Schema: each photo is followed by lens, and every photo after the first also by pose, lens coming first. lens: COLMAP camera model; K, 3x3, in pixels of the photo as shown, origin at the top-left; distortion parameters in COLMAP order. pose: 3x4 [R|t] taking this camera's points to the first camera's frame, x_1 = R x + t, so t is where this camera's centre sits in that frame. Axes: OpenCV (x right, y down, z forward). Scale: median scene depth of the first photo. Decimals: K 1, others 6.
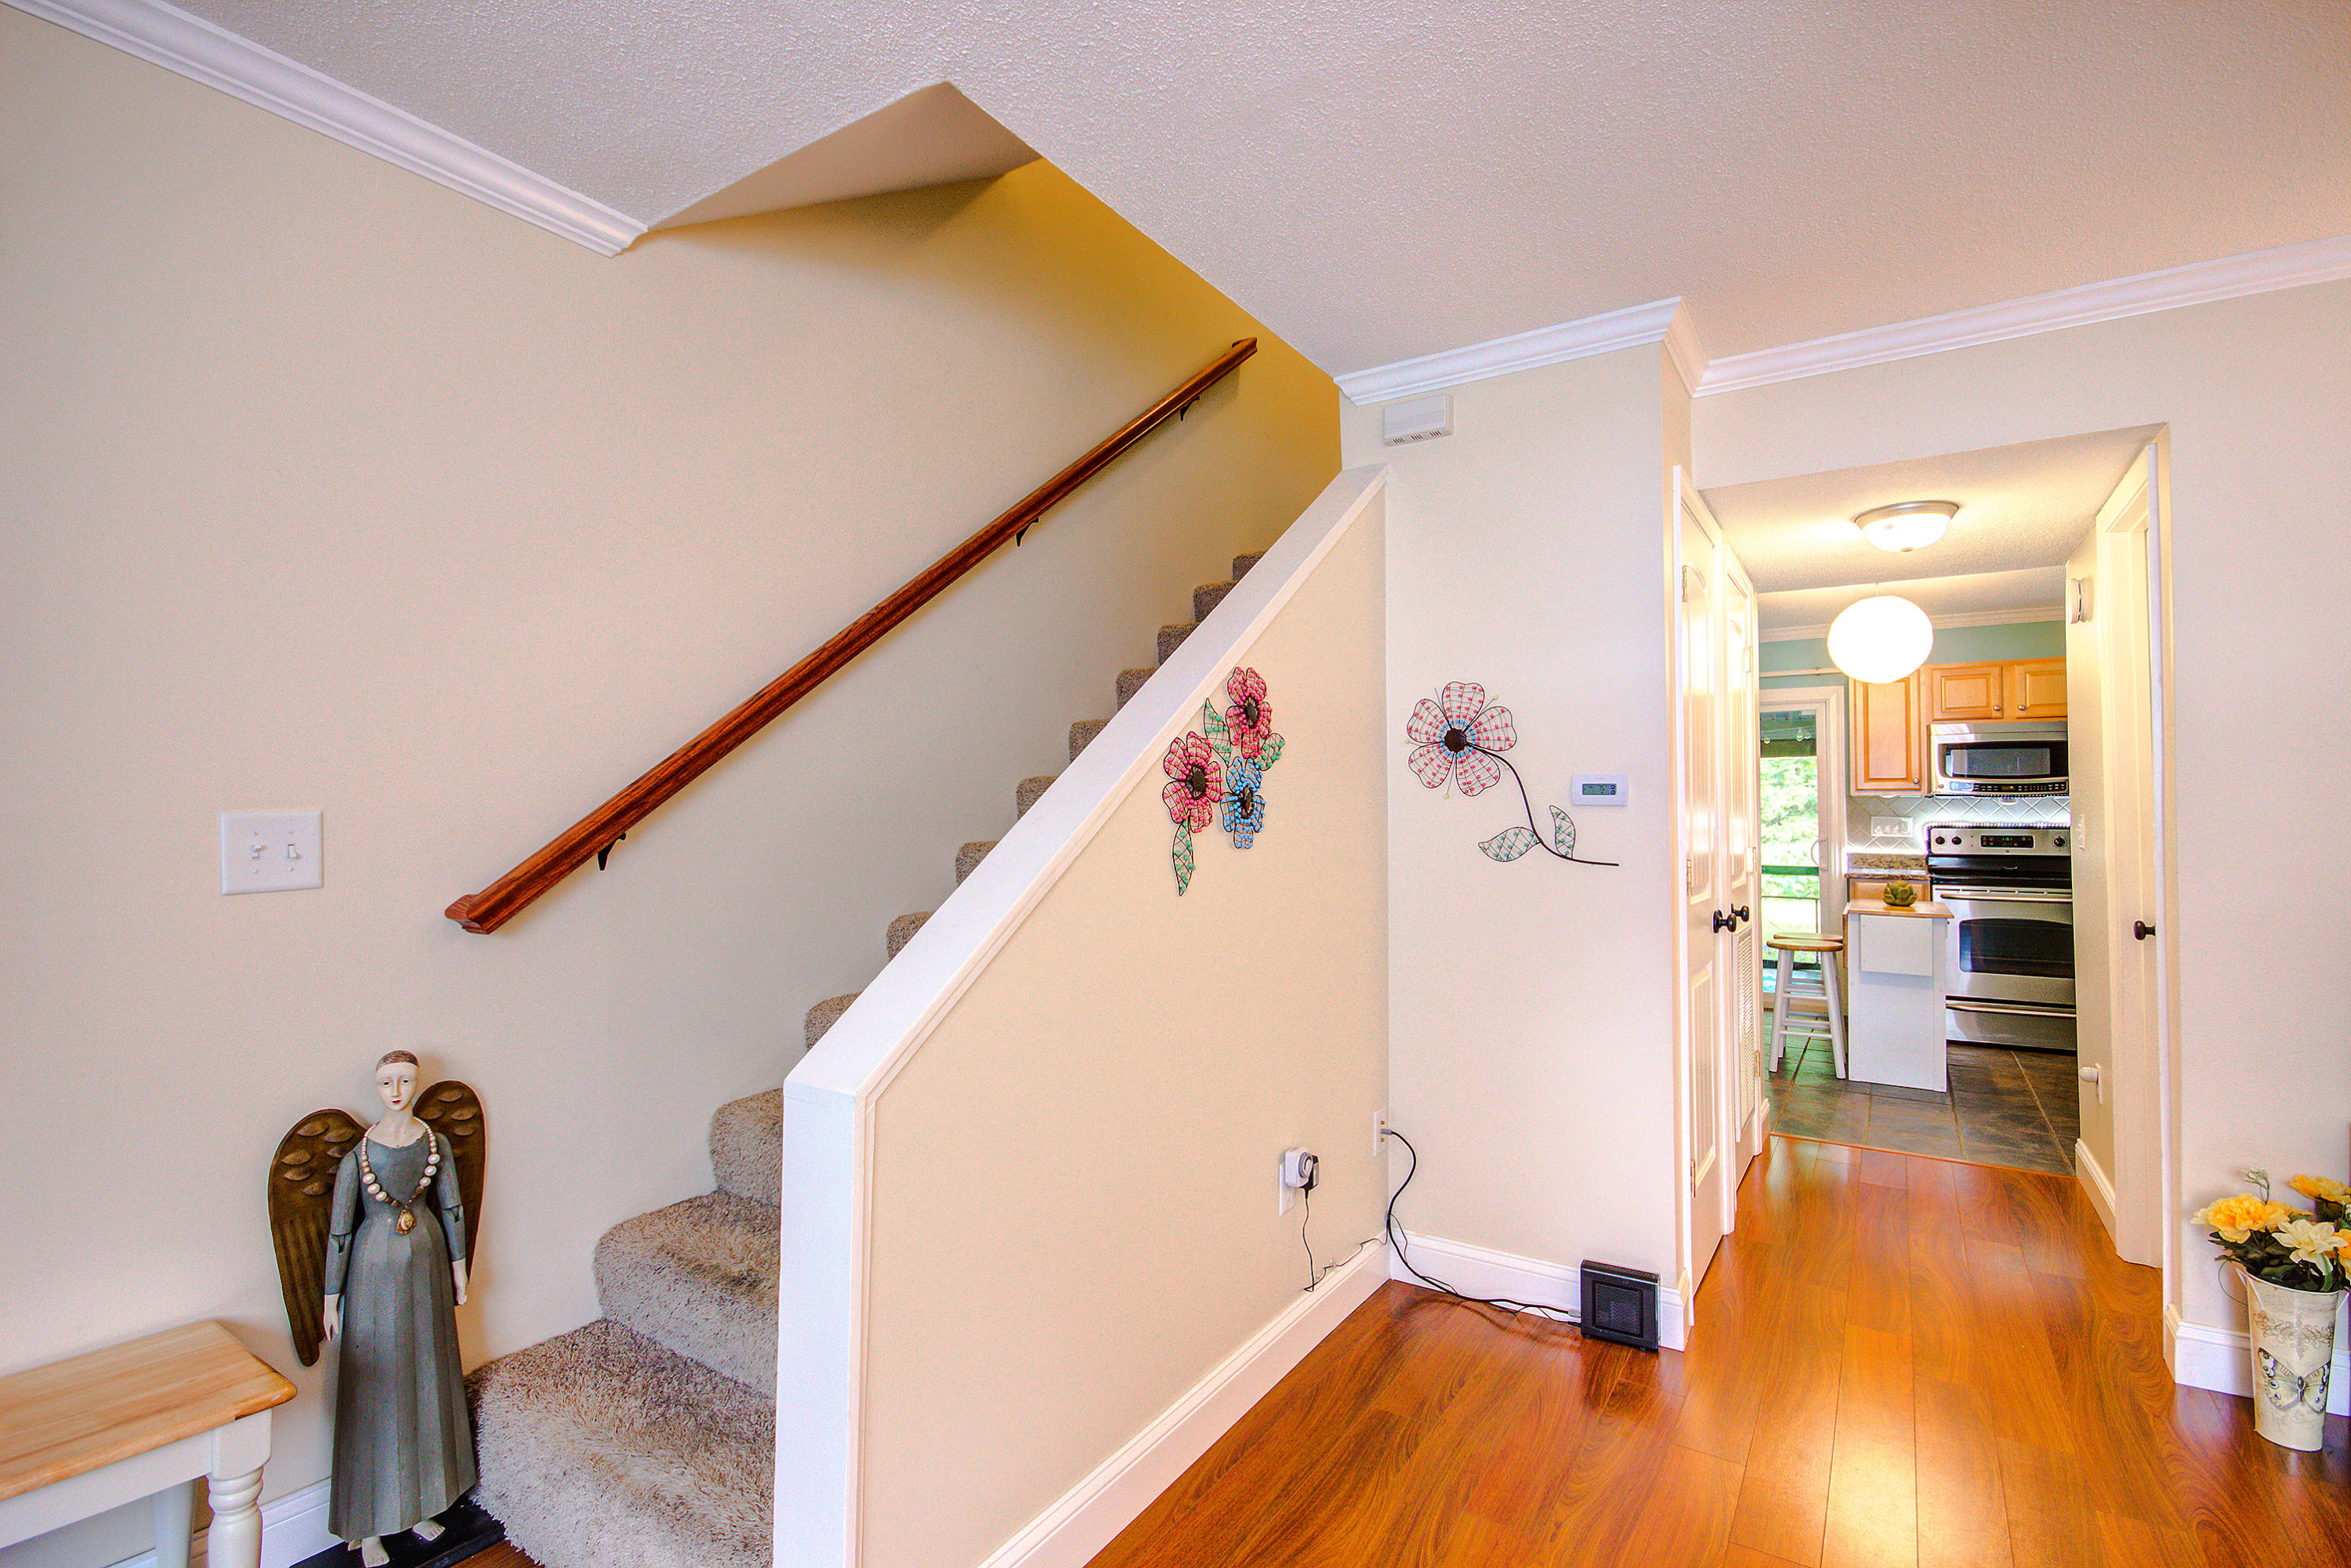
lens RADIAL K [[1076.4, 0, 1188.9], [0, 1076.4, 782.2], [0, 0, 1]] dist [0.020002, -0.017228]
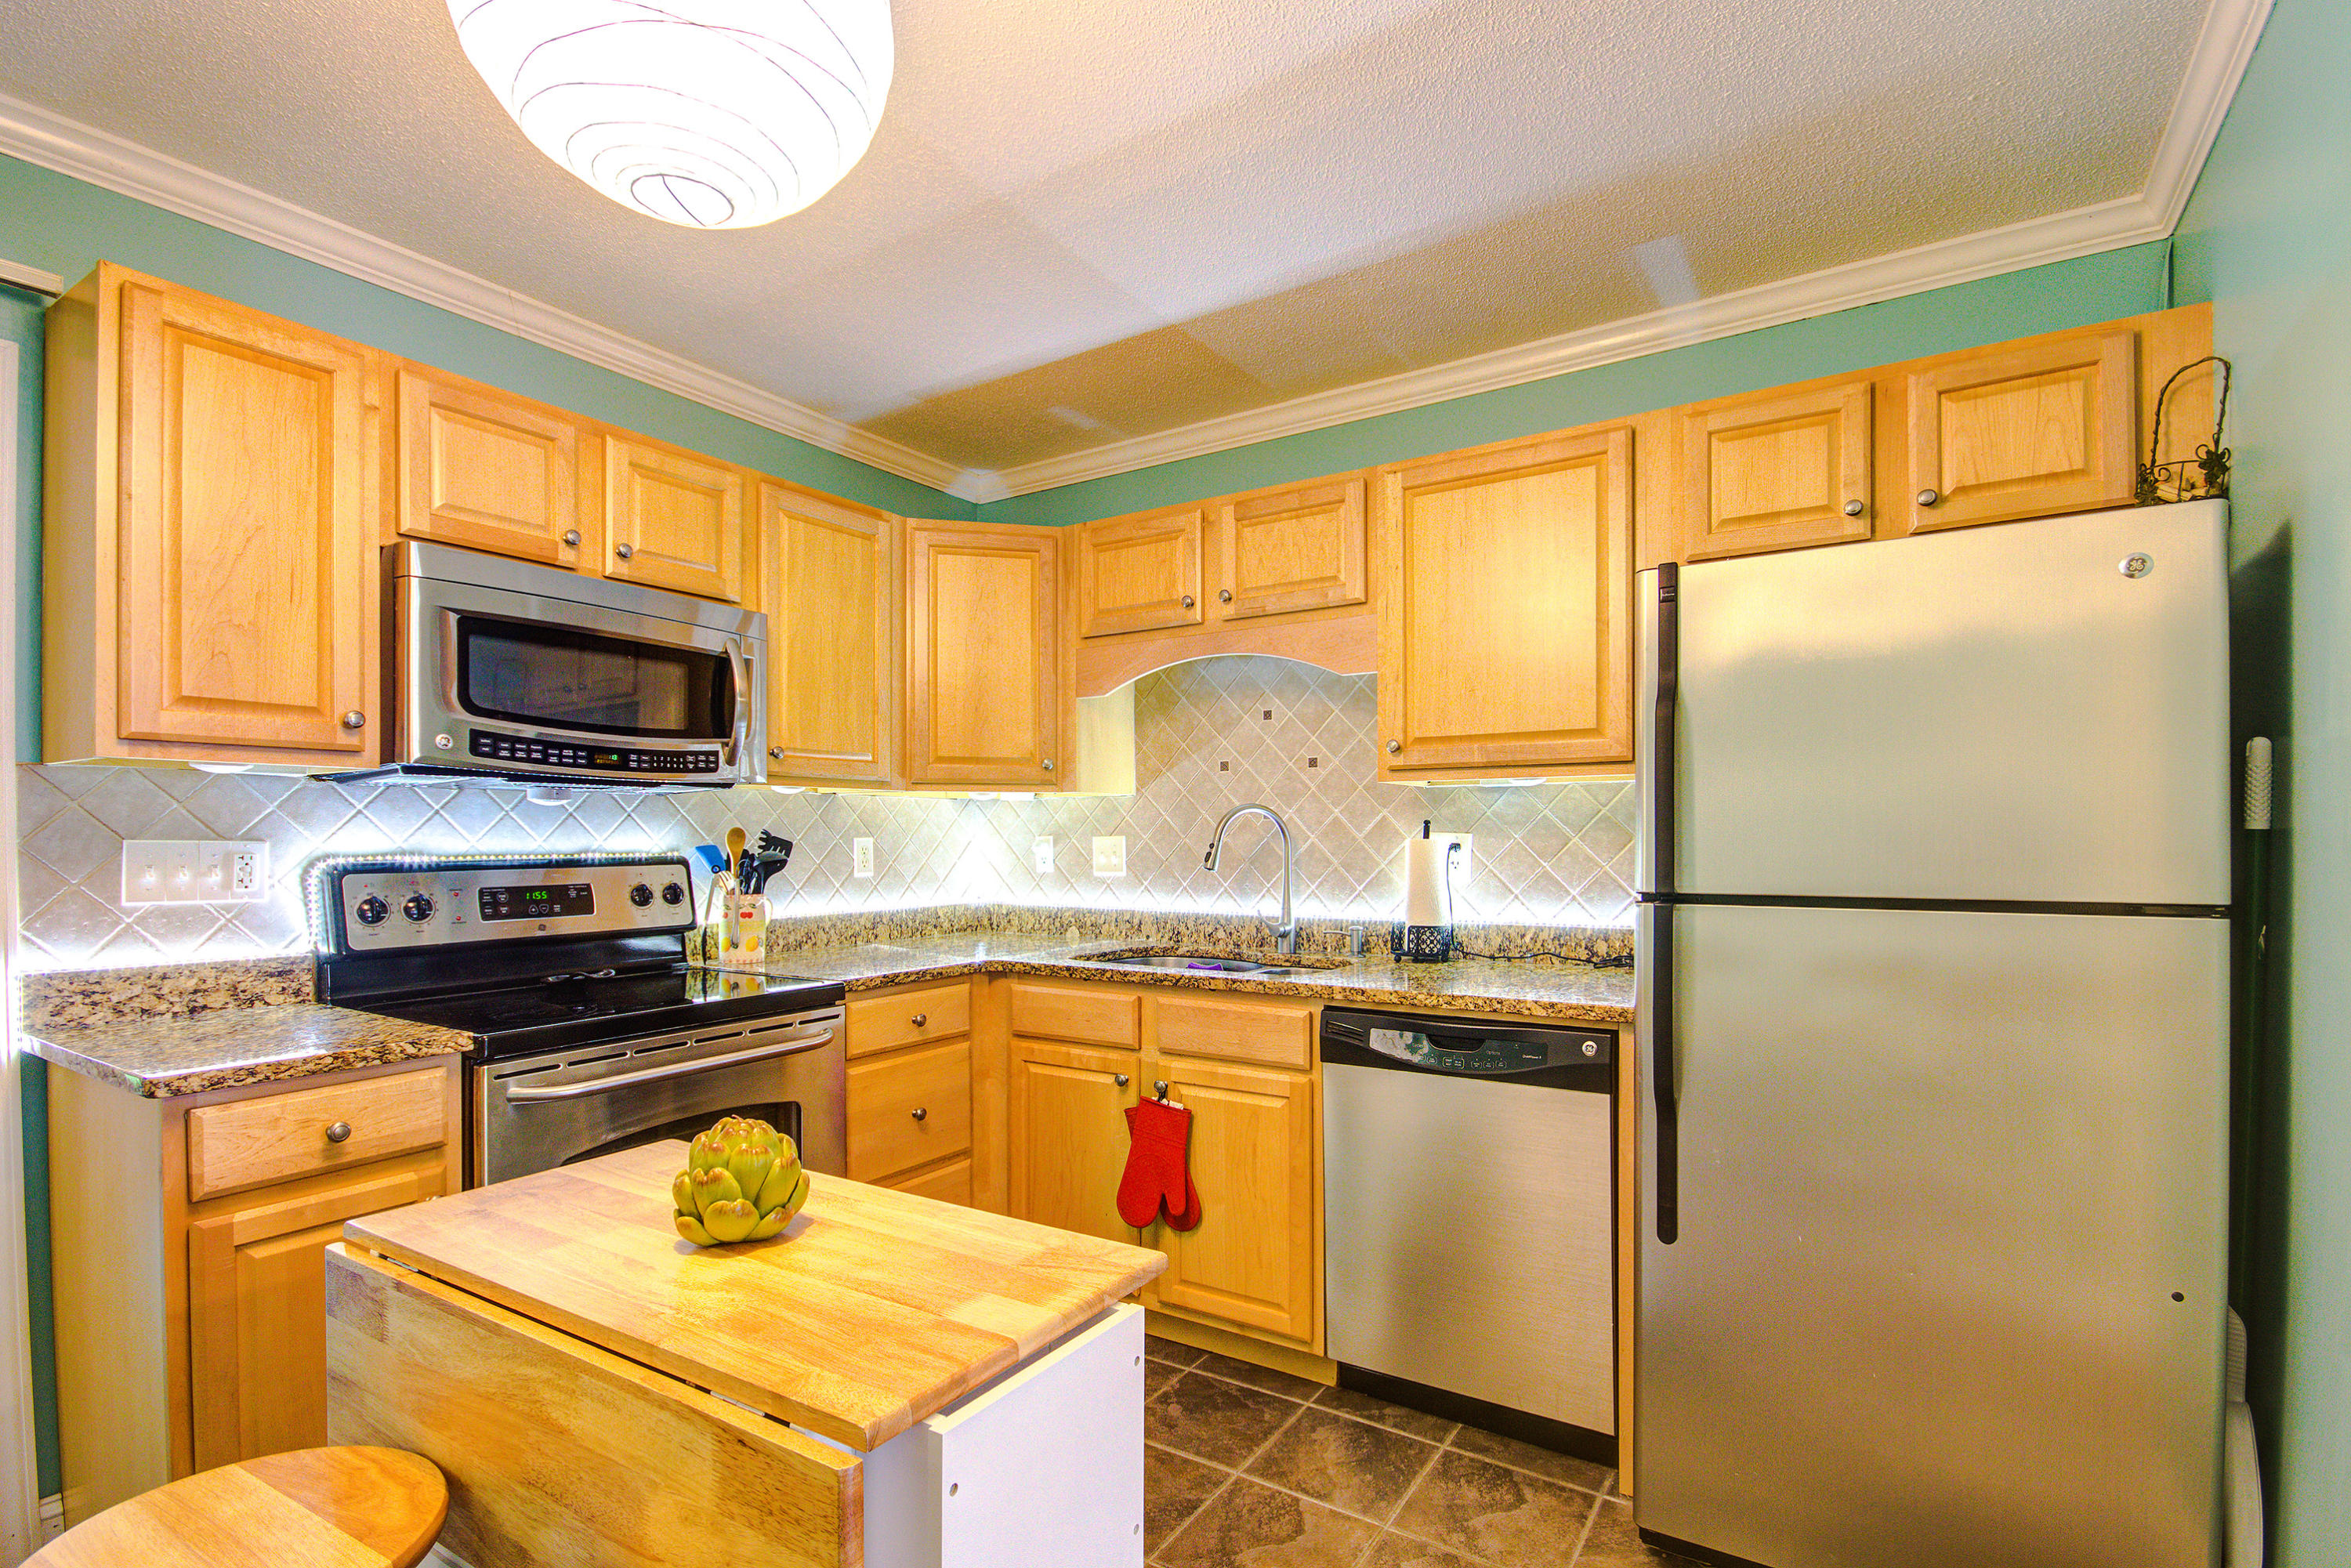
lens RADIAL K [[1107.1, 0, 1195.4], [0, 1107.1, 841.7], [0, 0, 1]] dist [-0.012373, 0.007252]
pose [[-0.013224, -0.008771, 0.999874, 0.891438], [-0.024882, 0.999655, 0.008440, 0.060186], [-0.999603, -0.024767, -0.013437, 1.895553]]
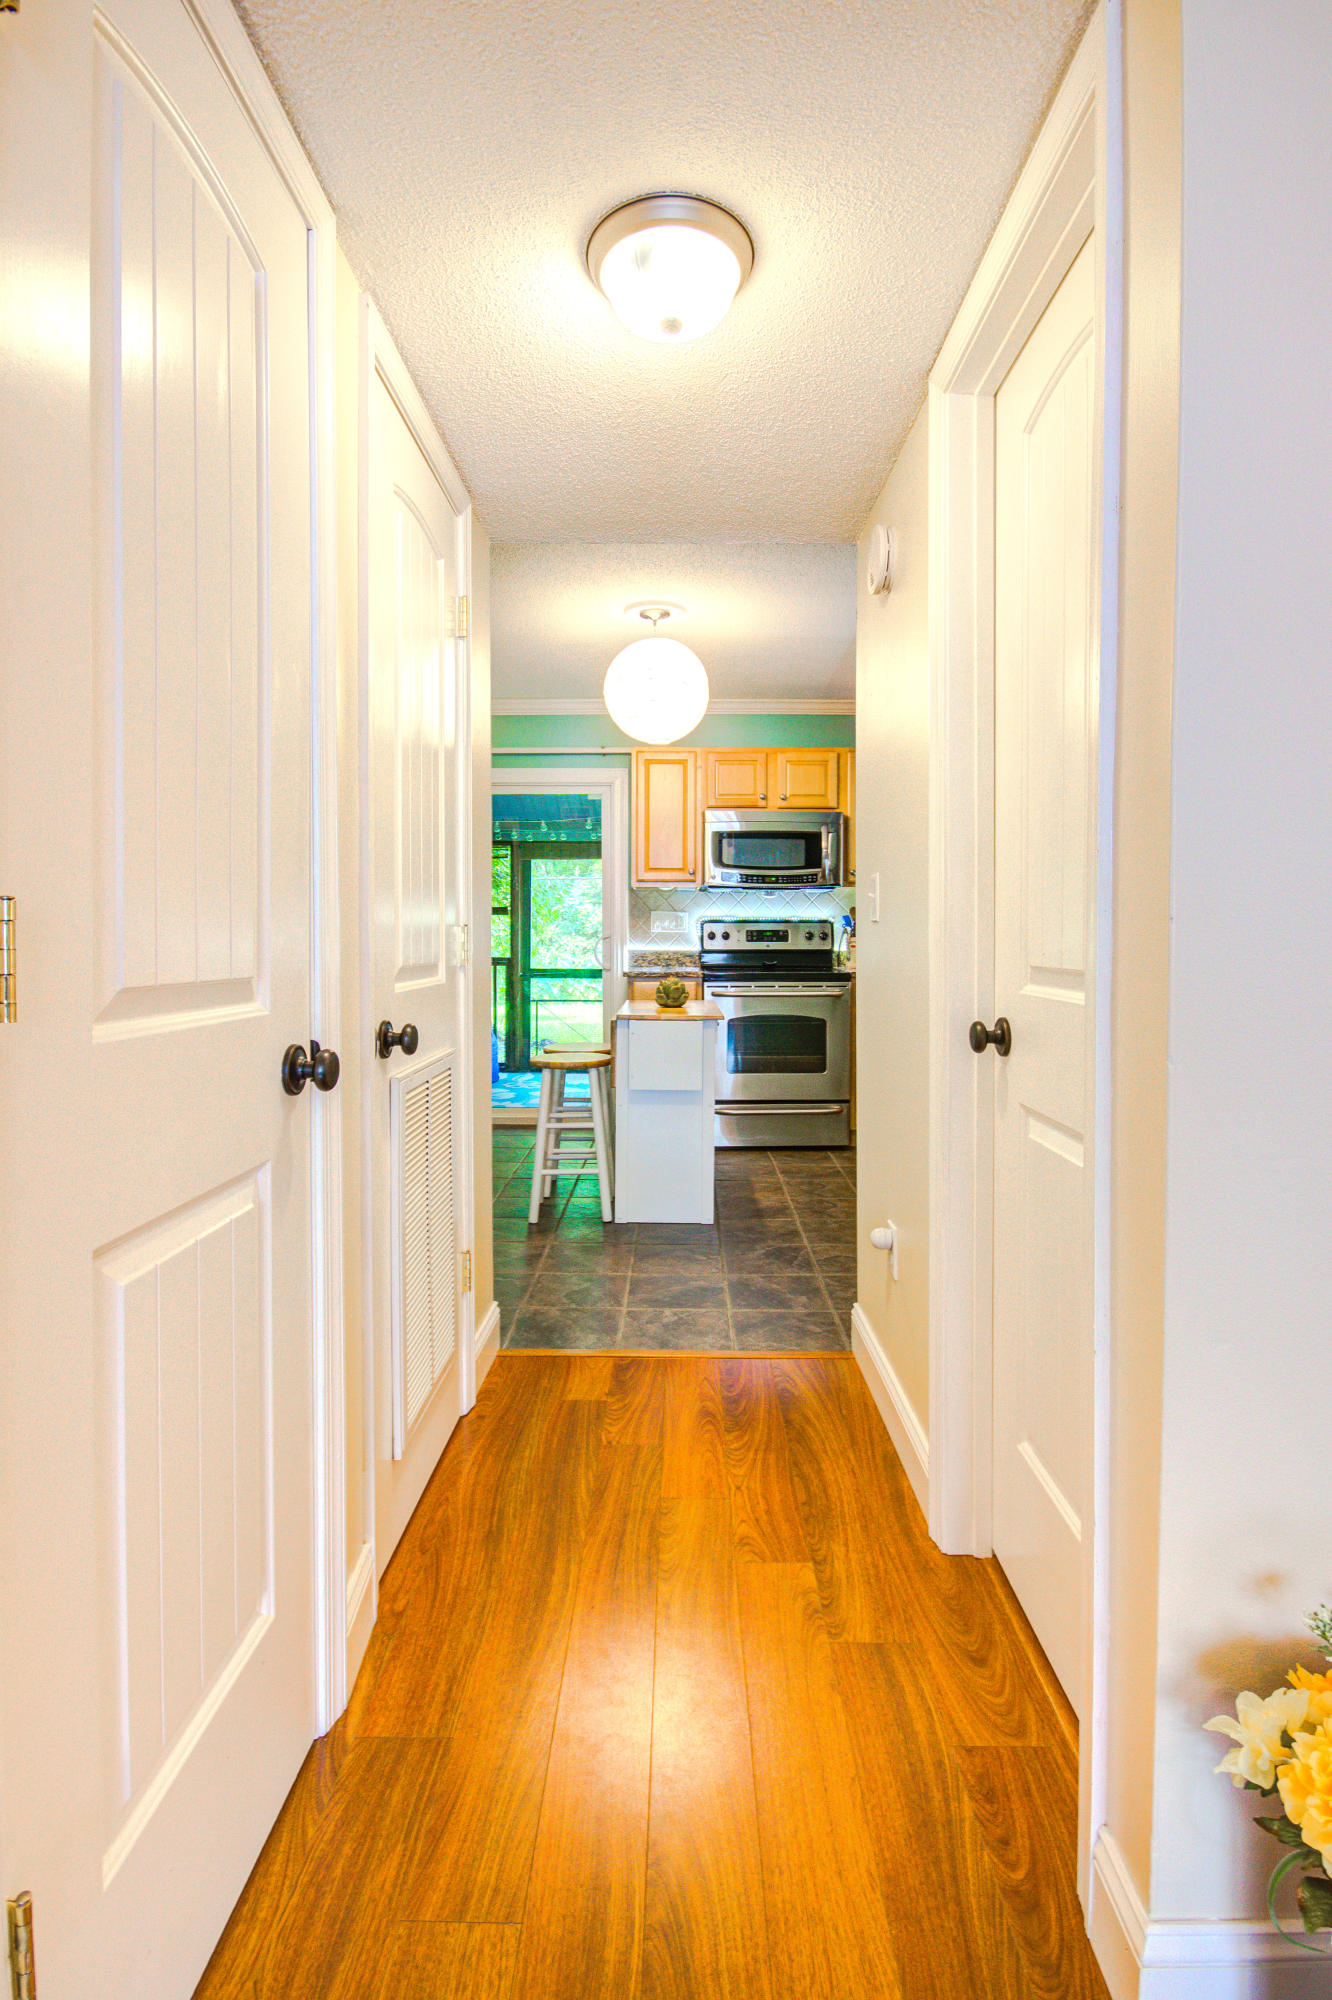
lens RADIAL K [[977.6, 0, 664.6], [0, 977.6, 959.1], [0, 0, 1]] dist [-0.002045, 0.000061]
pose [[0.847515, -0.015098, 0.530557, 0.504982], [-0.014156, 0.998597, 0.051030, 0.077735], [-0.530583, -0.050759, 0.846112, 0.731511]]
